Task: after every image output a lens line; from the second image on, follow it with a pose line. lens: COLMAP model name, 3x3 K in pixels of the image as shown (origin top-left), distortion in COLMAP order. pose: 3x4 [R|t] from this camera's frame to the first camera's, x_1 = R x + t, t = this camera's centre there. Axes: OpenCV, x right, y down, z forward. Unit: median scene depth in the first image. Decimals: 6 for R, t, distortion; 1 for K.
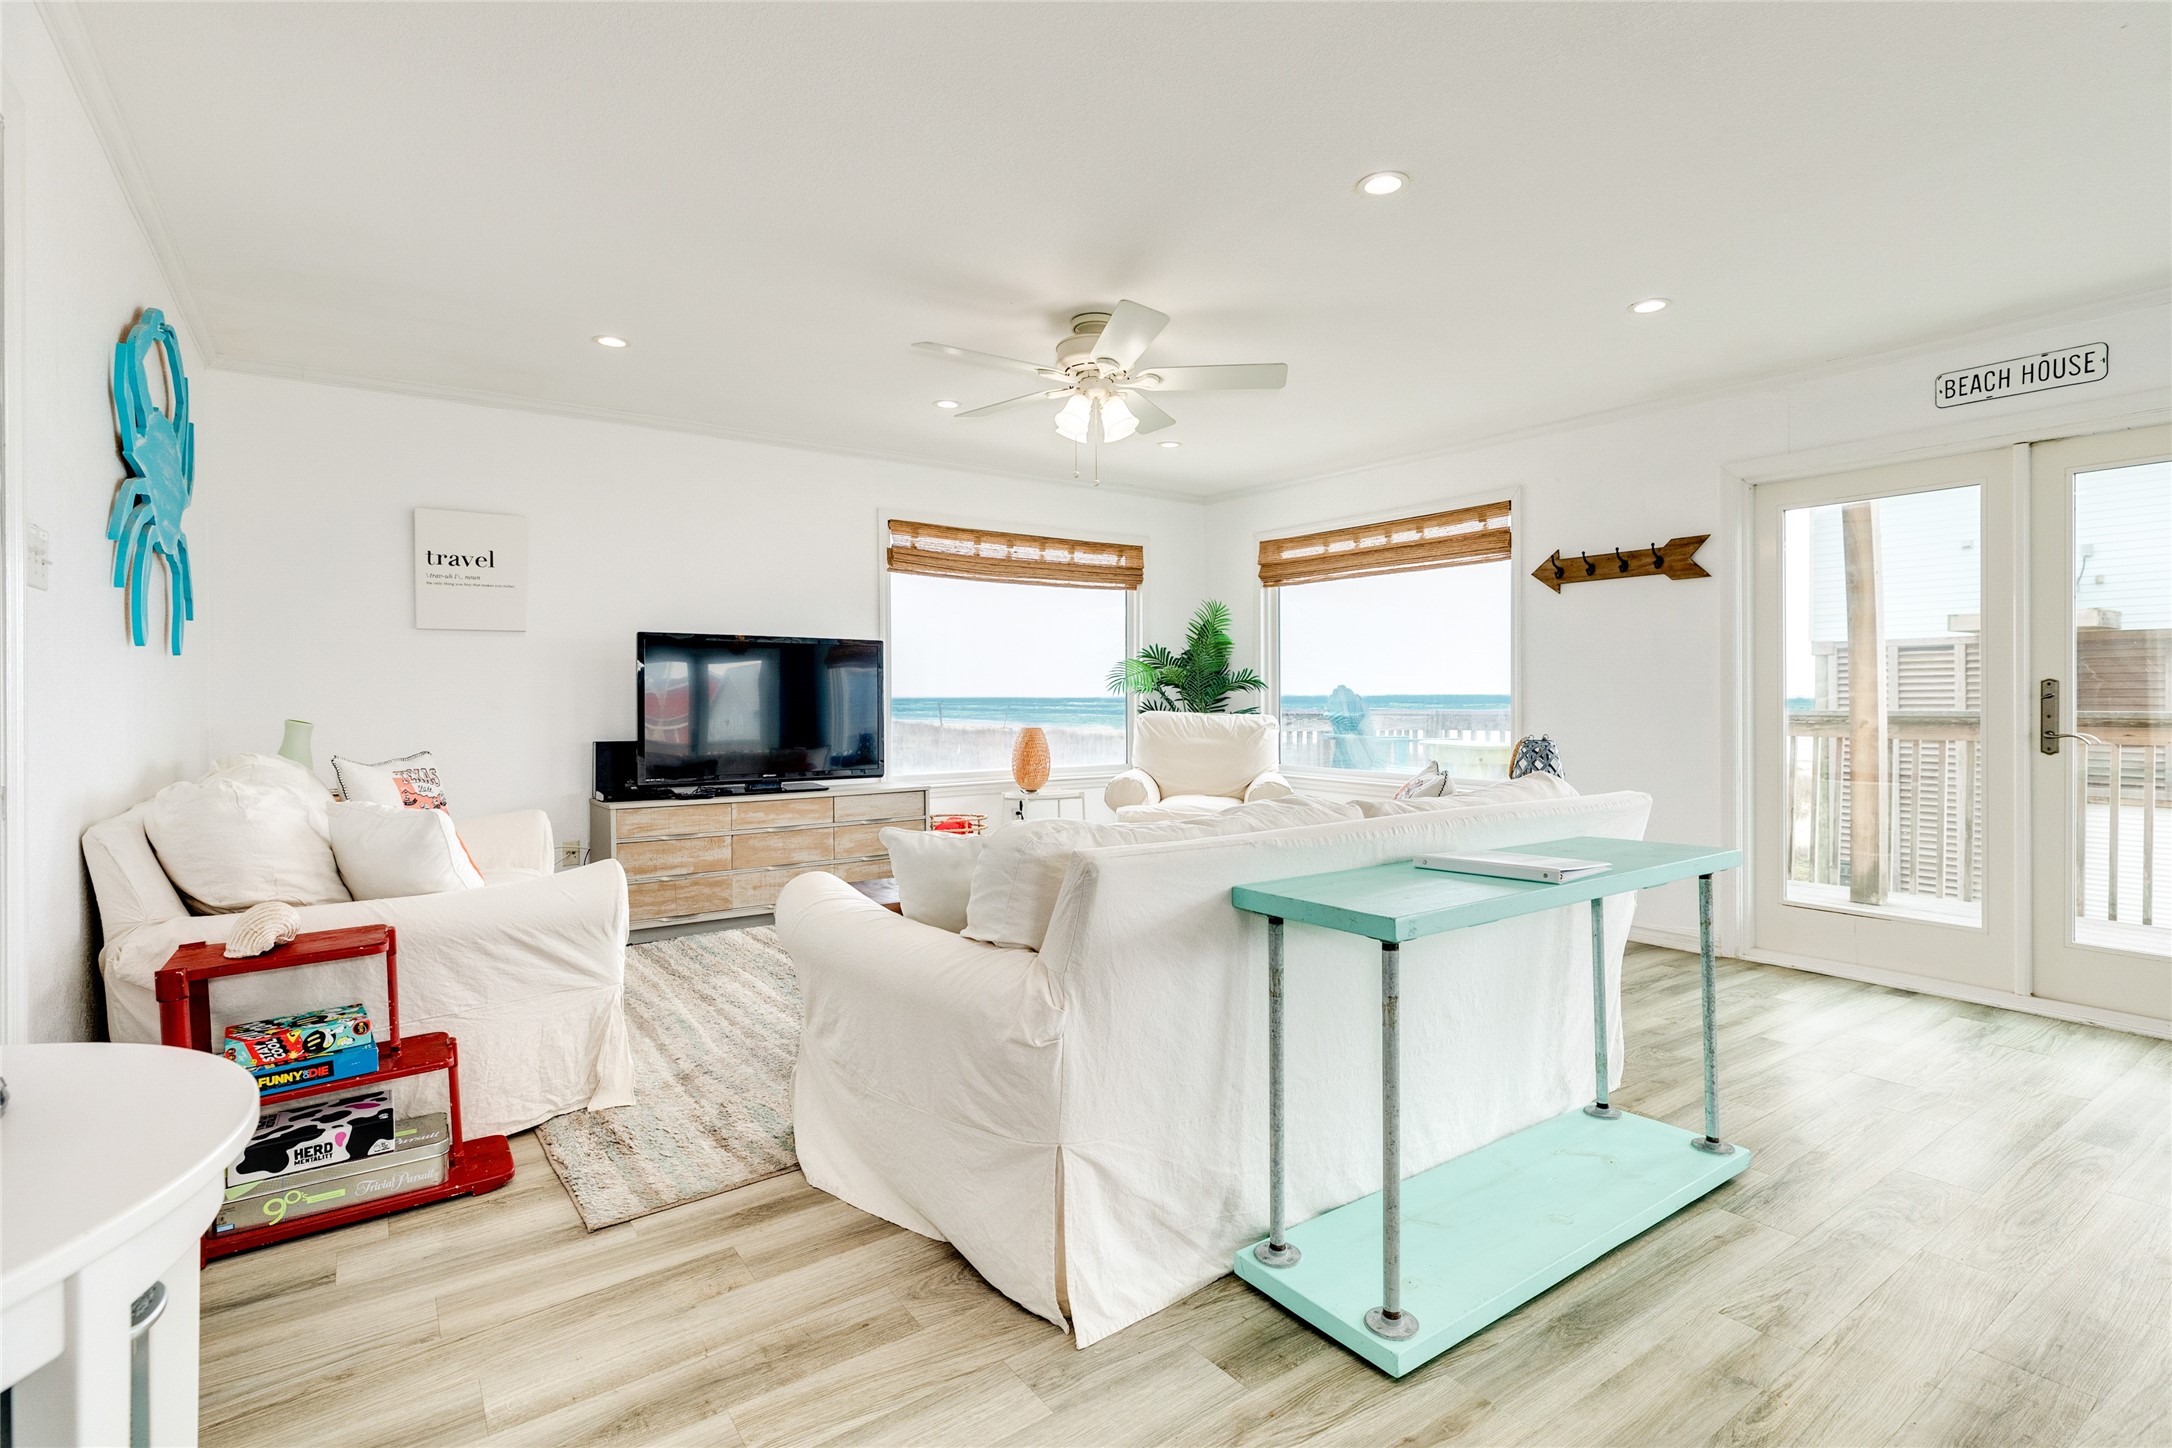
lens RADIAL K [[1025.9, 0, 1099.9], [0, 1025.9, 707.3], [0, 0, 1]] dist [-0.006388, 0.000327]
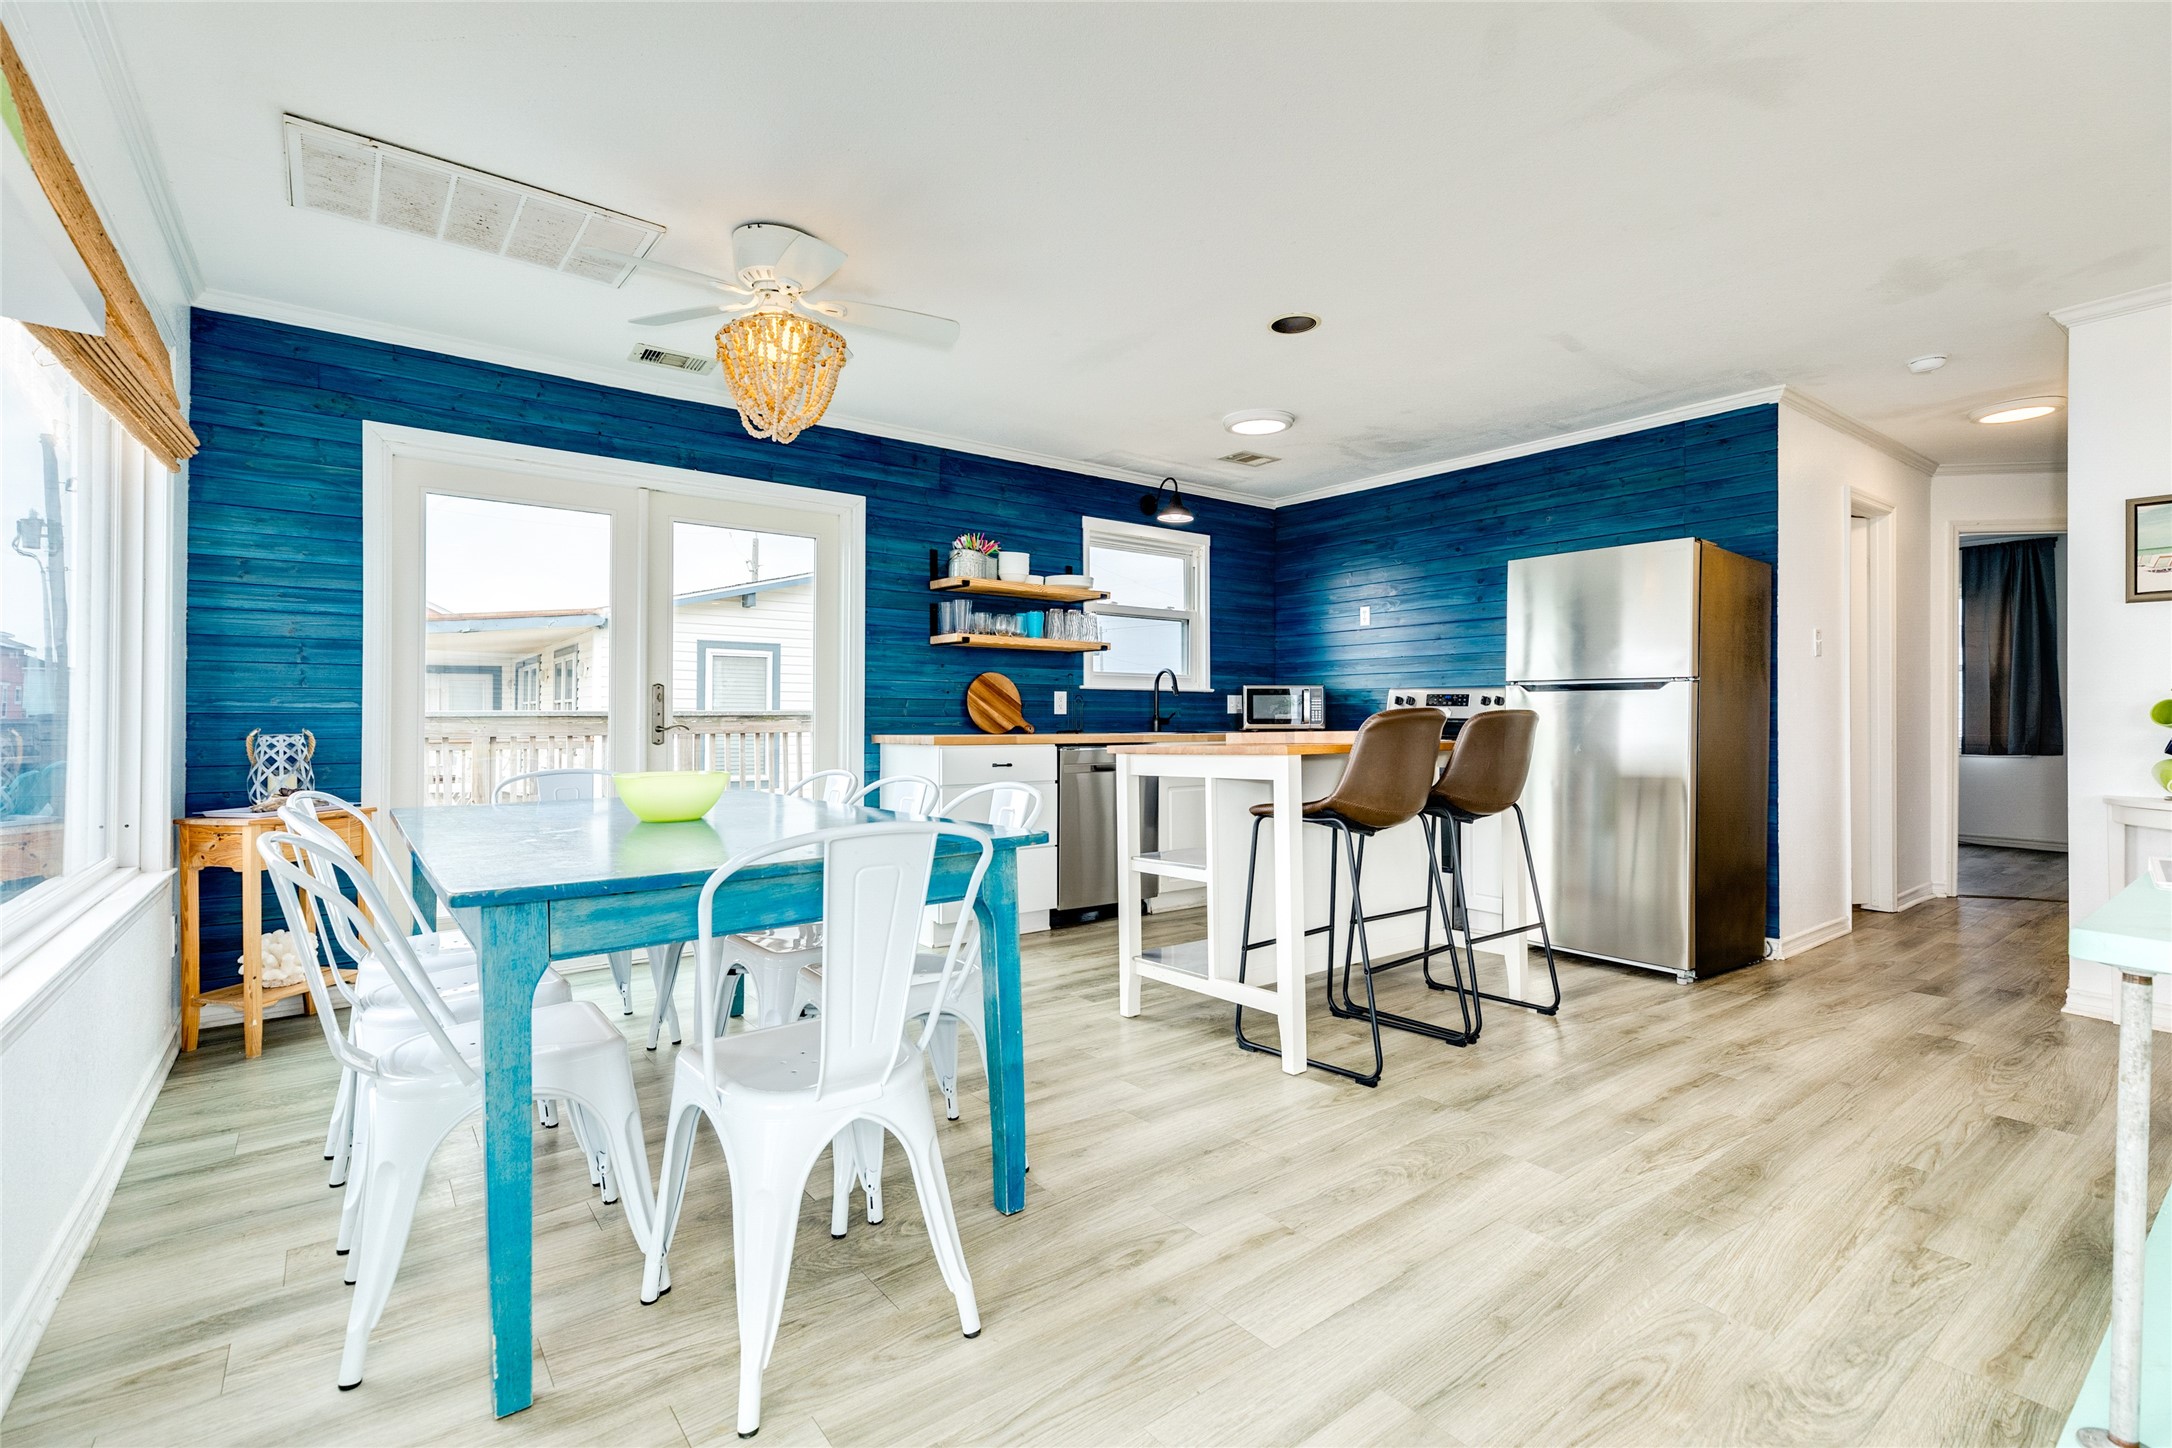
lens RADIAL K [[981.1, 0, 1088.8], [0, 981.1, 705.7], [0, 0, 1]] dist [0.004139, -0.000086]
pose [[-0.999418, -0.001060, -0.034108, 0.550443], [-0.001143, 0.999996, 0.002401, 0.007391], [0.034105, 0.002439, -0.999415, 0.704678]]
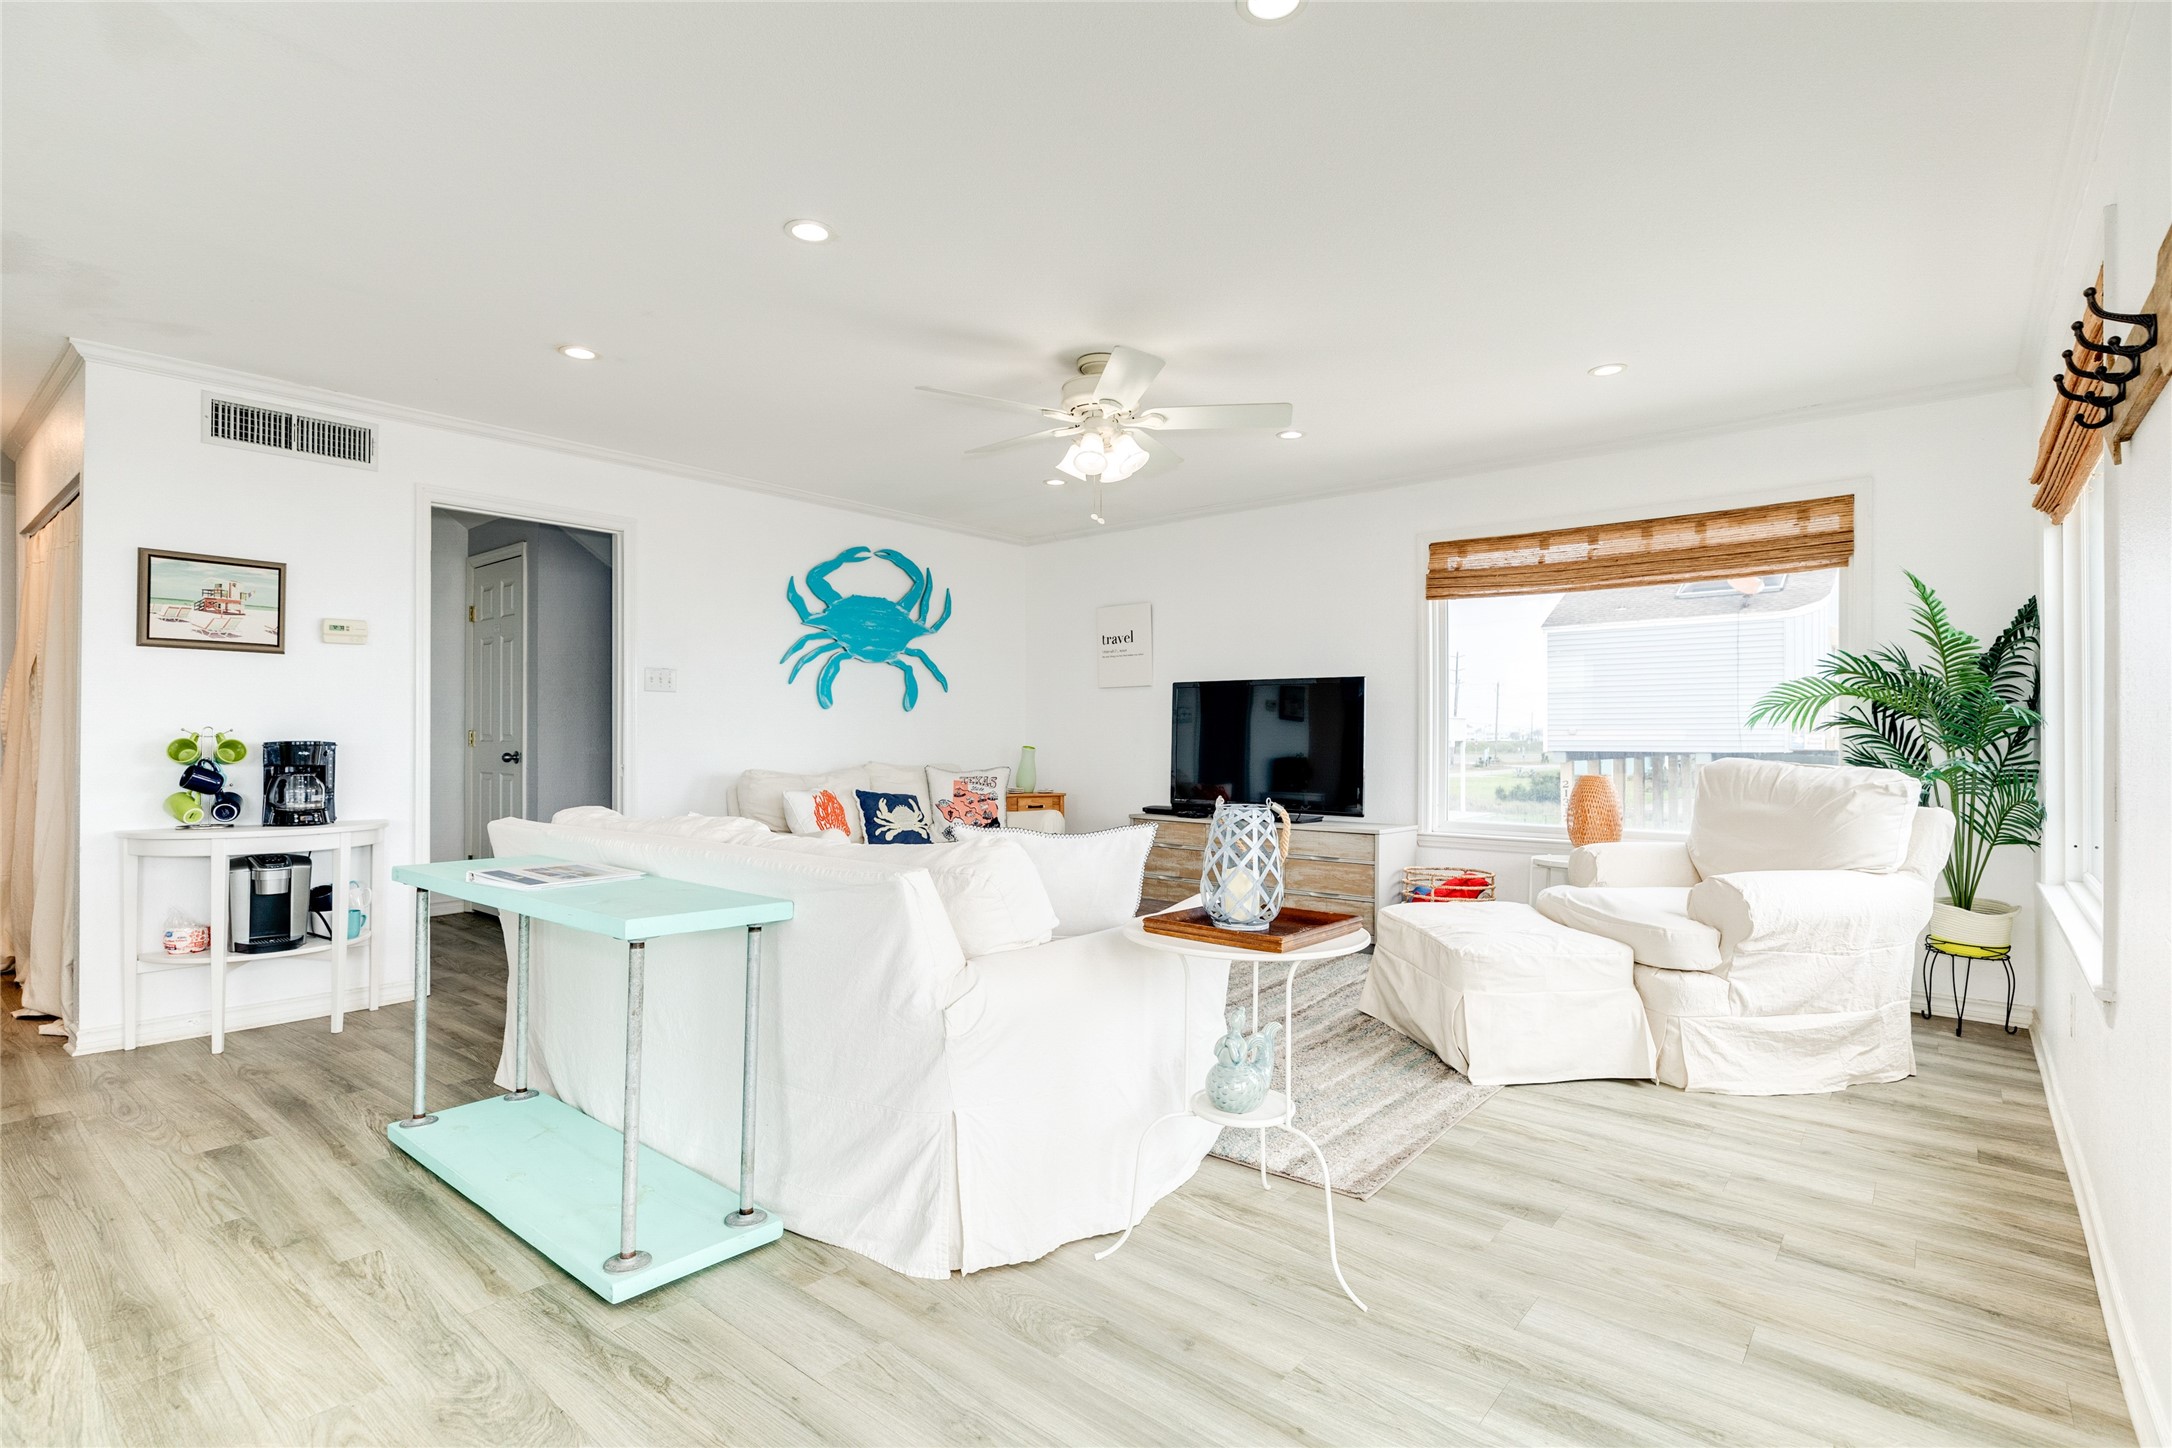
lens RADIAL K [[1037.7, 0, 1092.9], [0, 1037.7, 724.5], [0, 0, 1]] dist [-0.001955, -0.001112]
pose [[0.258974, -0.005615, -0.965868, 0.711062], [-0.012908, 0.999874, -0.009273, -0.007370], [0.965798, 0.014869, 0.258868, 0.529076]]
